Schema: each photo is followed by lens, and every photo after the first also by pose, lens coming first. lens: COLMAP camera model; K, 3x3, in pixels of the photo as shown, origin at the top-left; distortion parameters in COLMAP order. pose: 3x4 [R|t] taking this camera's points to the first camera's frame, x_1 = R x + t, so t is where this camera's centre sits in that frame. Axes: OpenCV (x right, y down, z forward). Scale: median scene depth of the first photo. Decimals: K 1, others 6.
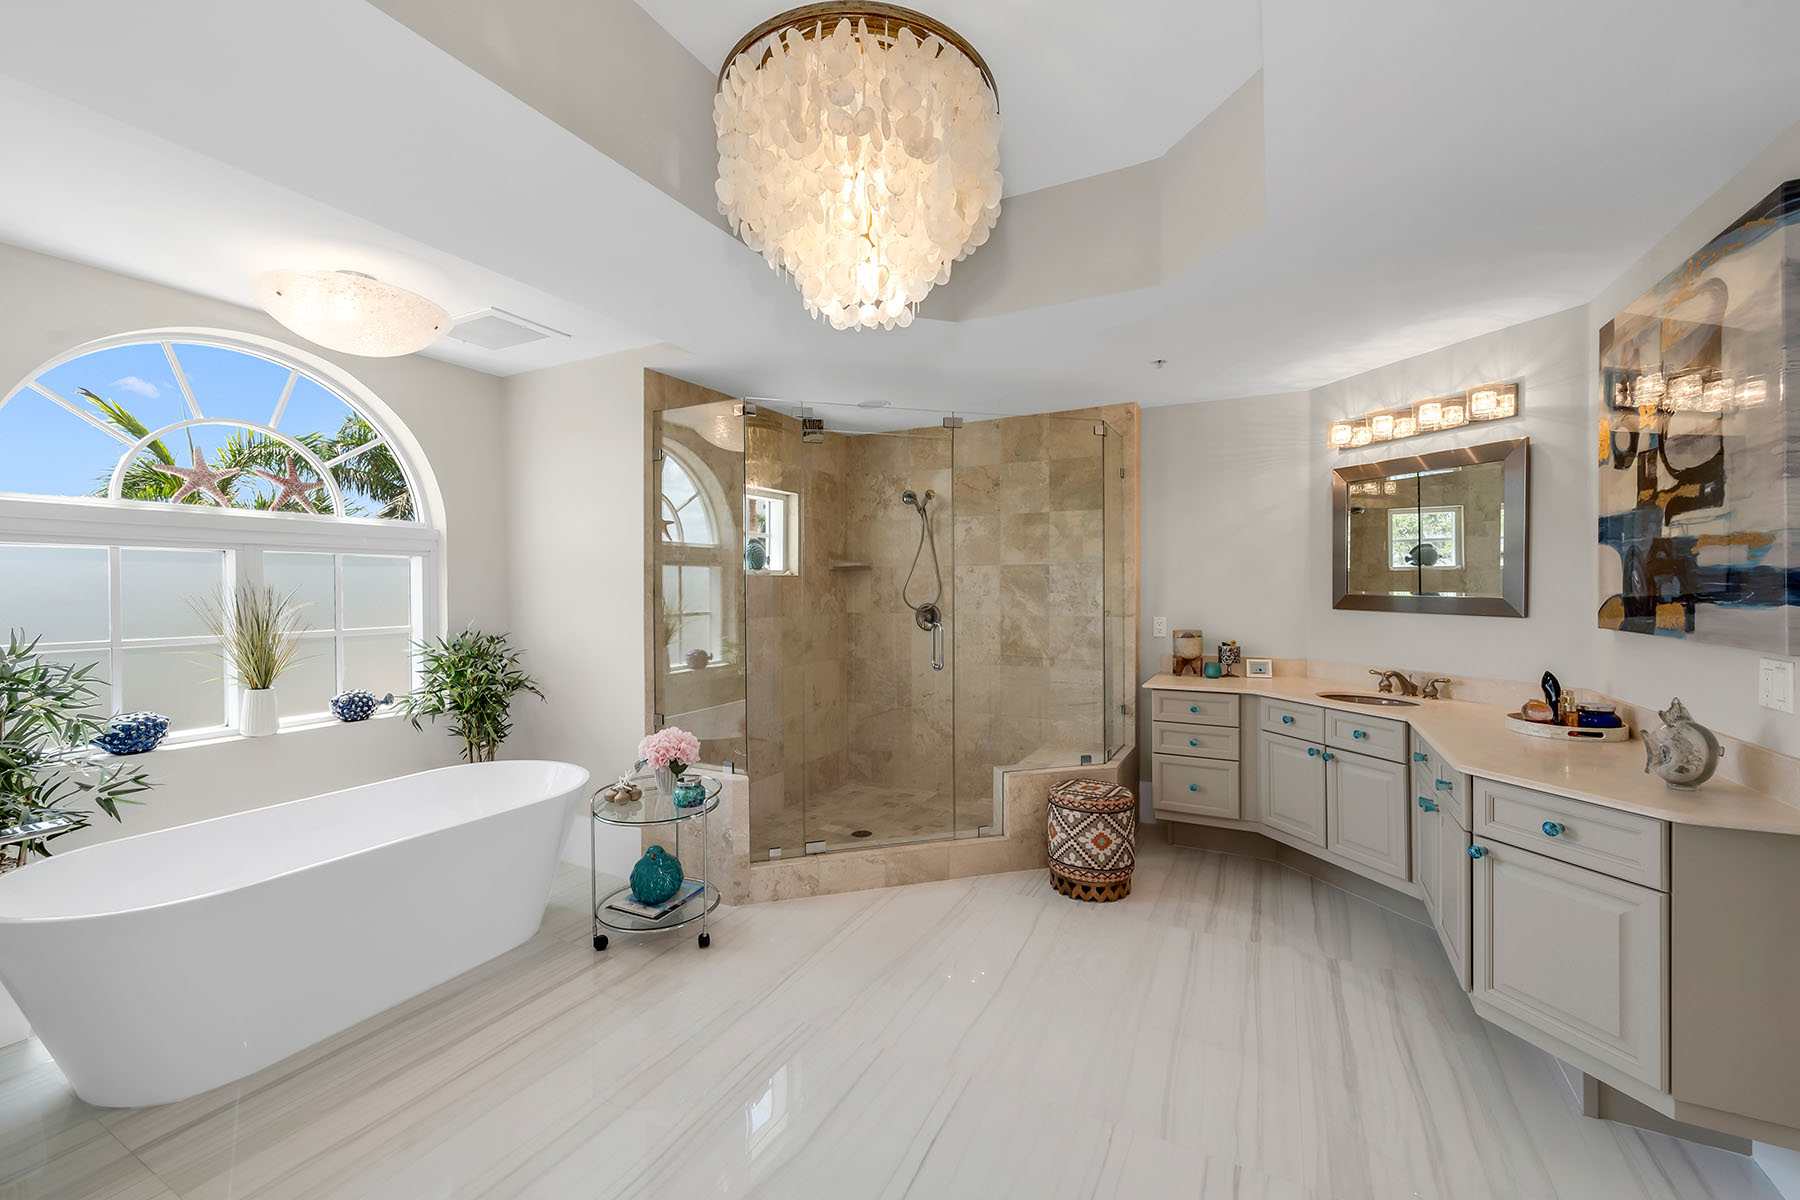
lens RADIAL K [[713.1, 0, 904.0], [0, 713.1, 597.1], [0, 0, 1]] dist [0.000948, 0.000251]
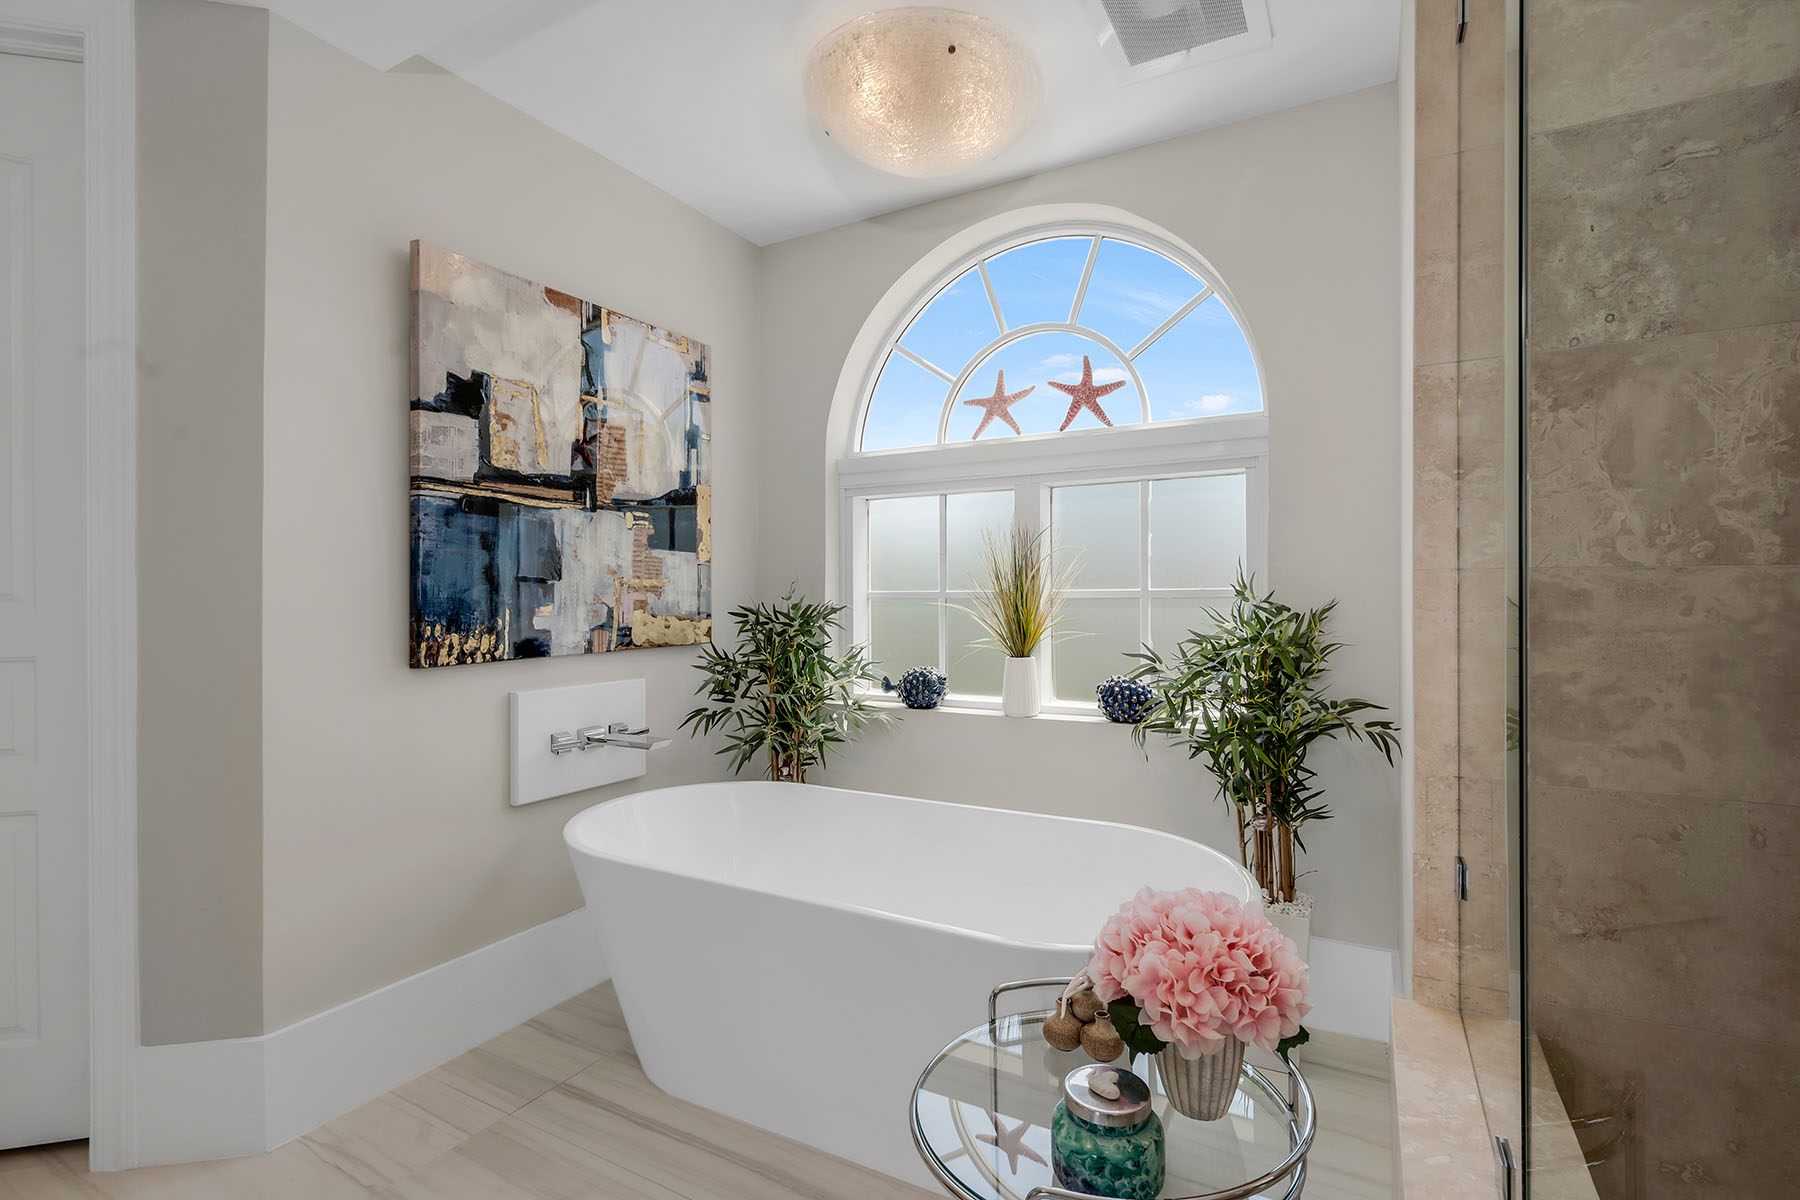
lens RADIAL K [[839.0, 0, 900.0], [0, 839.0, 600.0], [0, 0, 1]] dist [0.005200, 0.000465]
pose [[-0.031738, 0.002434, -0.999493, 0.030761], [-0.011101, 0.999935, 0.002787, 0.064934], [0.999435, 0.011183, -0.031709, 0.898846]]
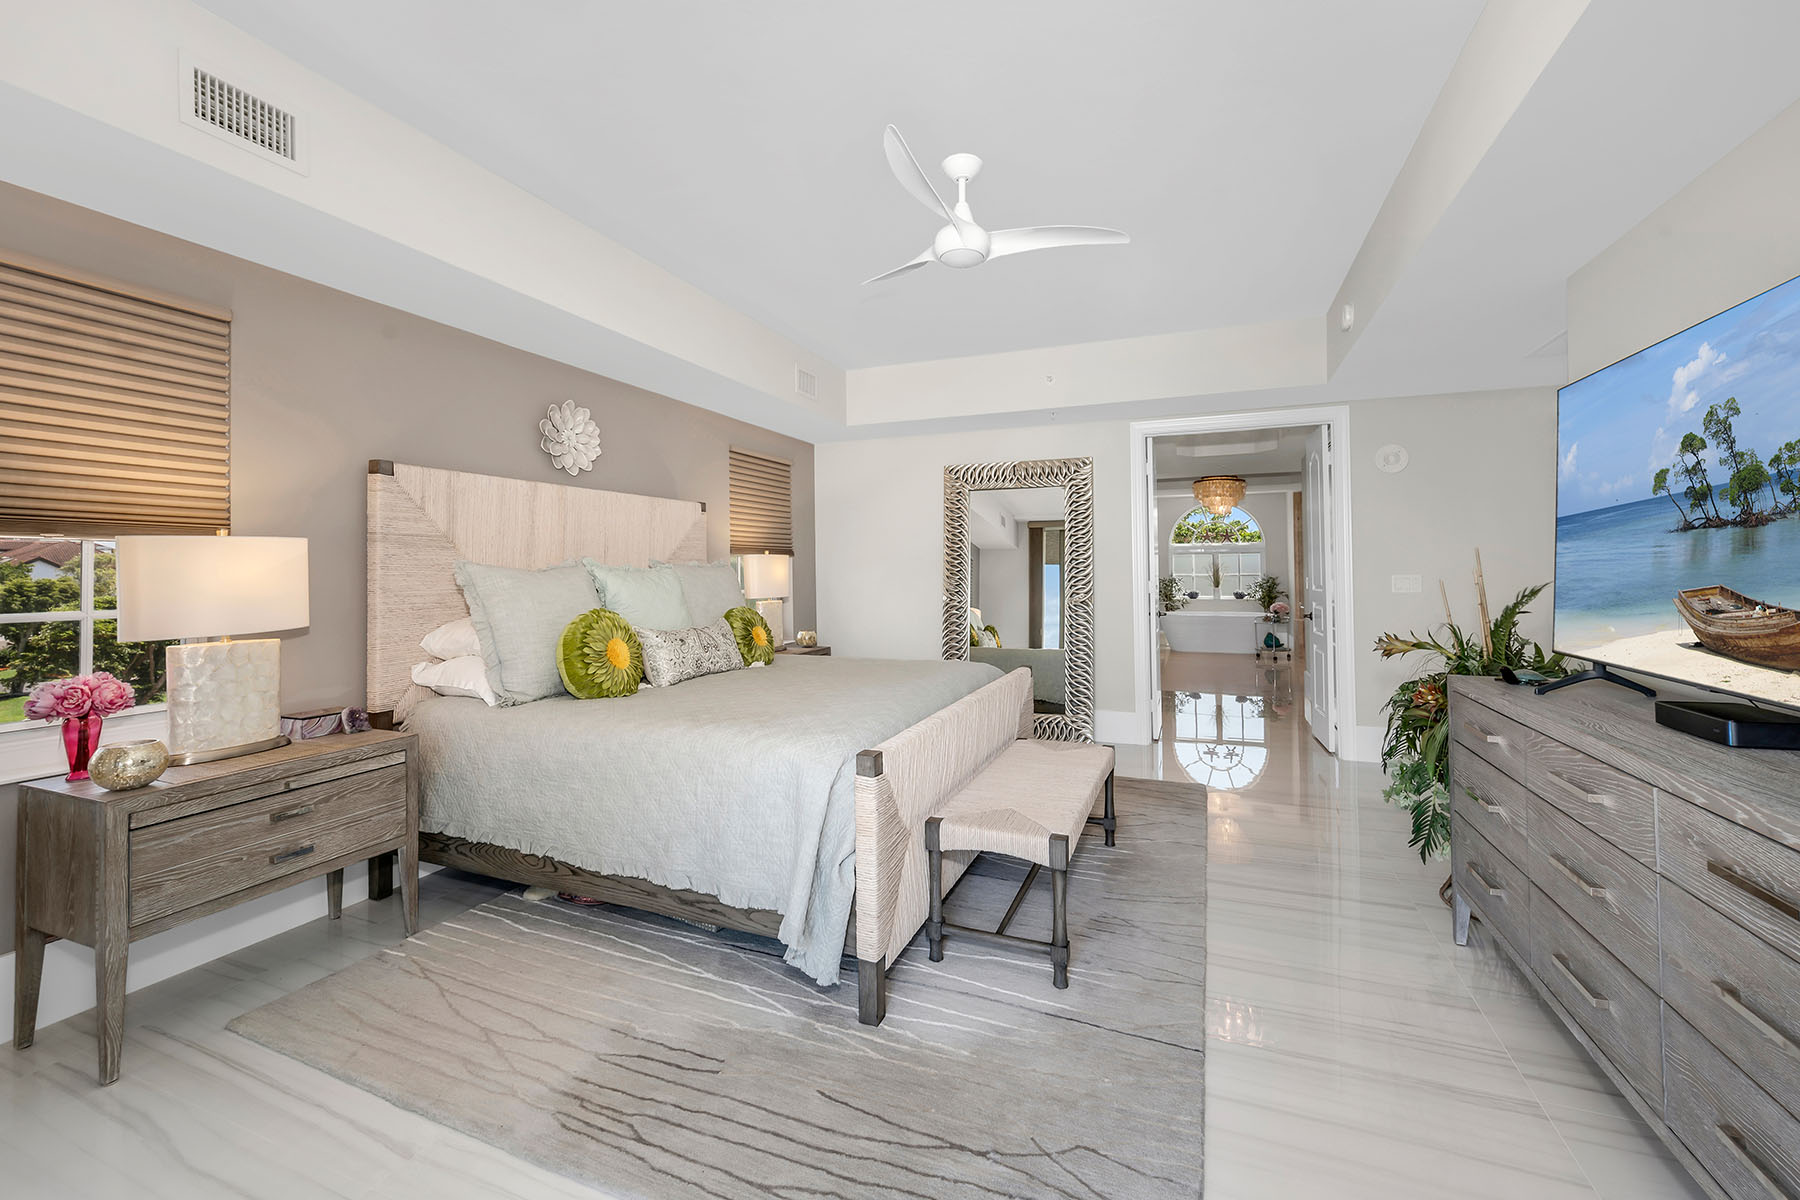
lens RADIAL K [[713.1, 0, 904.0], [0, 713.1, 597.1], [0, 0, 1]] dist [0.000948, 0.000251]
pose [[0.086371, 0.033714, -0.995692, 3.017323], [-0.008621, 0.999415, 0.033092, 0.063607], [0.996226, 0.005726, 0.086611, -1.139023]]
